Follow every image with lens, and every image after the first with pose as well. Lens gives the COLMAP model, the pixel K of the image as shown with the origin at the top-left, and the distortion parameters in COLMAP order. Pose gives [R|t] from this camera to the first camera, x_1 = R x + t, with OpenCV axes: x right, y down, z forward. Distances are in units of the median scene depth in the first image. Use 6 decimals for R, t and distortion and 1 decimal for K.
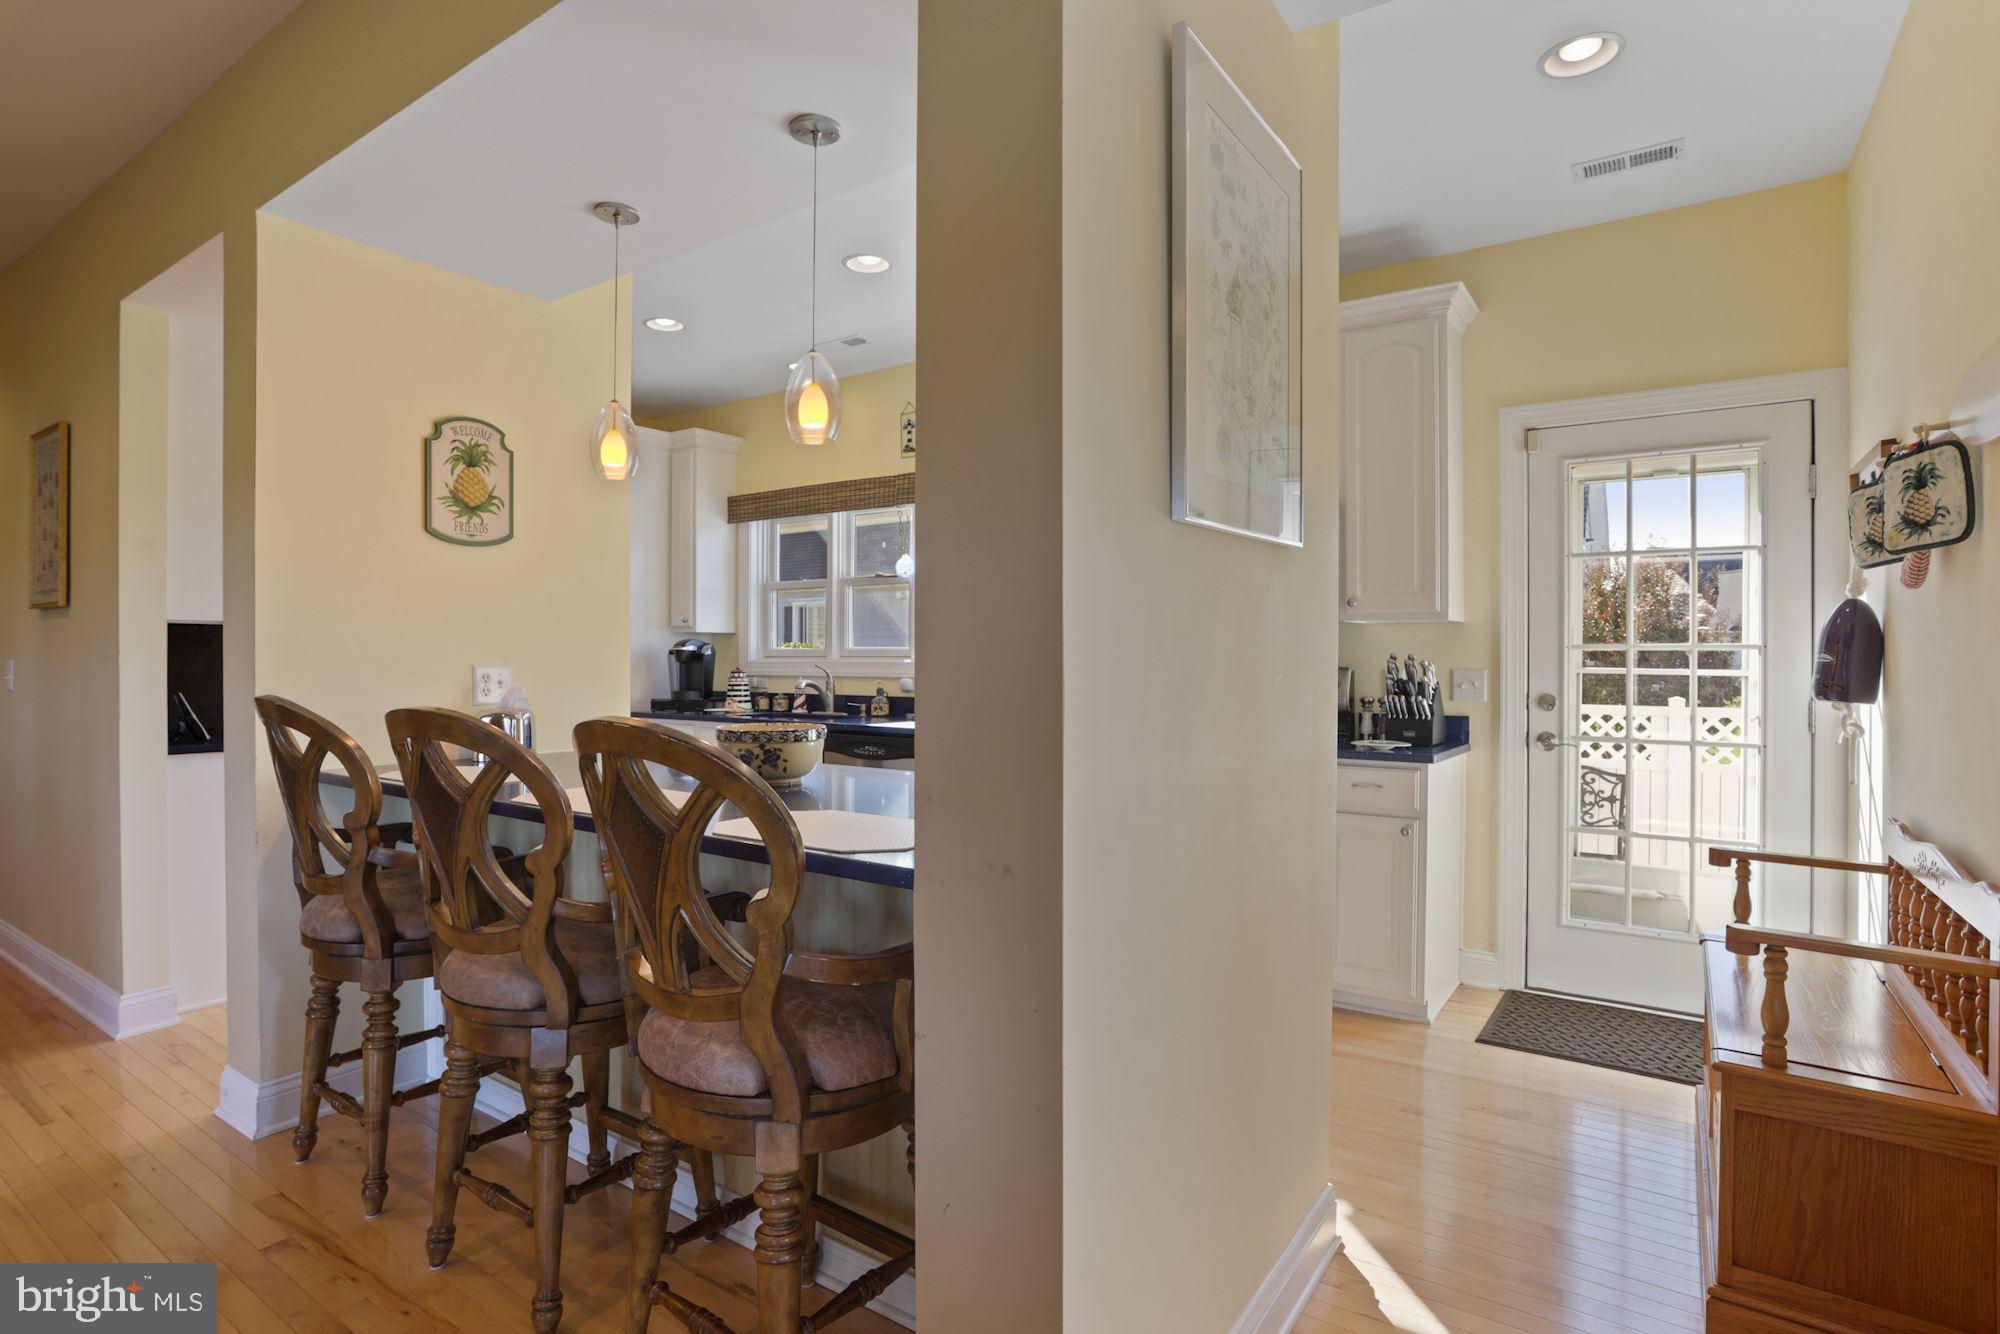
lens RADIAL K [[1011.0, 0, 1000.0], [0, 1011.0, 667.0], [0, 0, 1]] dist [-0.049853, 0.000205]
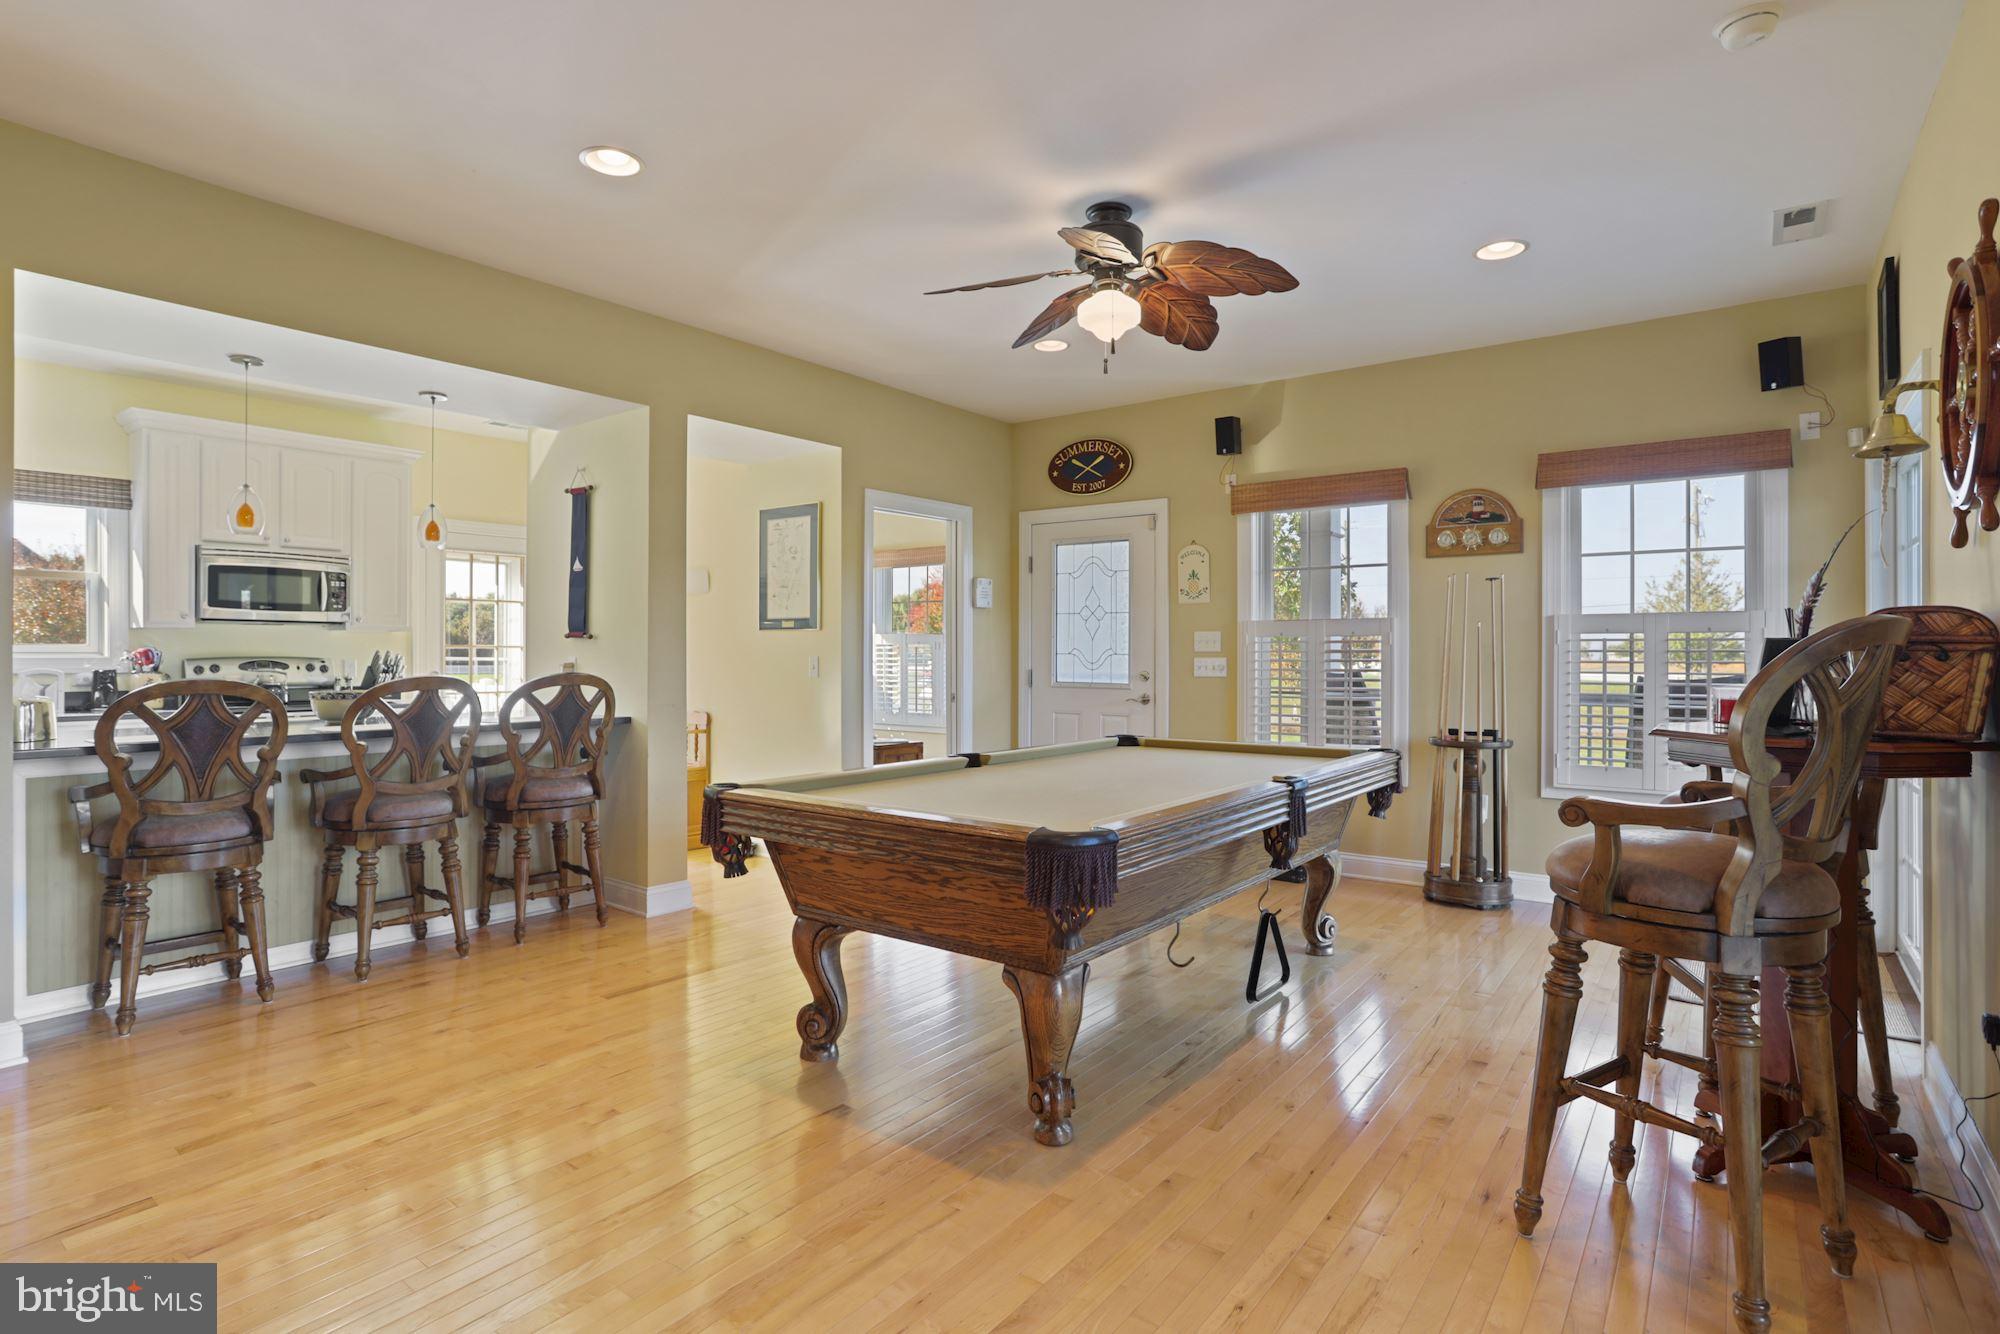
lens RADIAL K [[997.1, 0, 984.7], [0, 997.1, 654.4], [0, 0, 1]] dist [-0.052419, 0.021429]
pose [[0.051652, -0.002746, 0.998661, -1.512246], [0.011100, 0.999936, 0.002175, 0.002920], [-0.998603, 0.010973, 0.051679, -0.167786]]
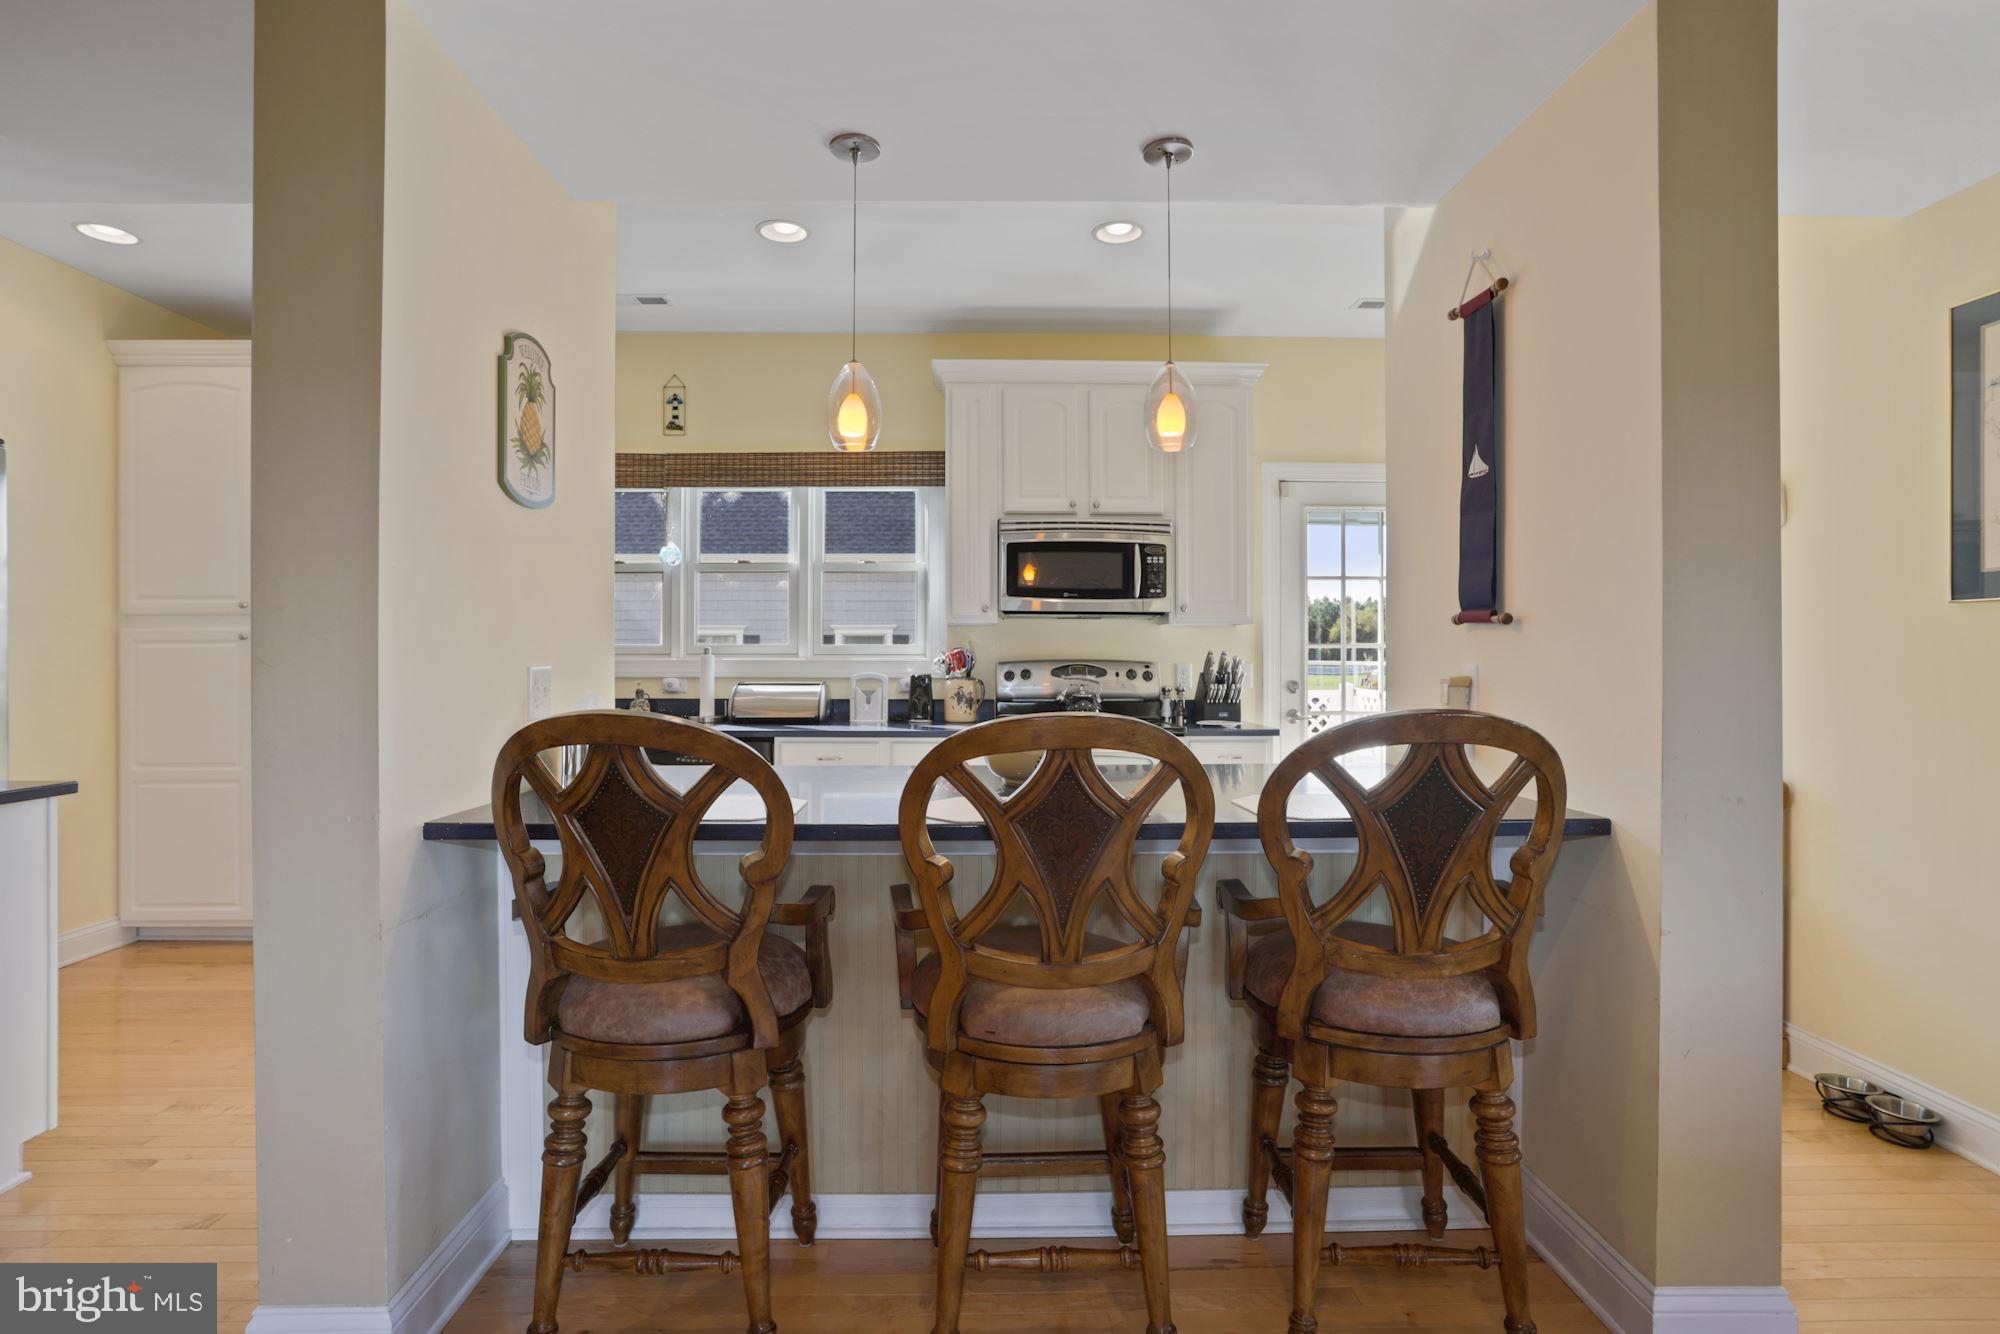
lens RADIAL K [[997.1, 0, 984.7], [0, 997.1, 654.4], [0, 0, 1]] dist [-0.052419, 0.021429]
pose [[0.813282, -0.001956, 0.581866, -0.668430], [0.007554, 0.999946, -0.007198, -0.002440], [-0.581821, 0.010249, 0.813253, 0.193565]]
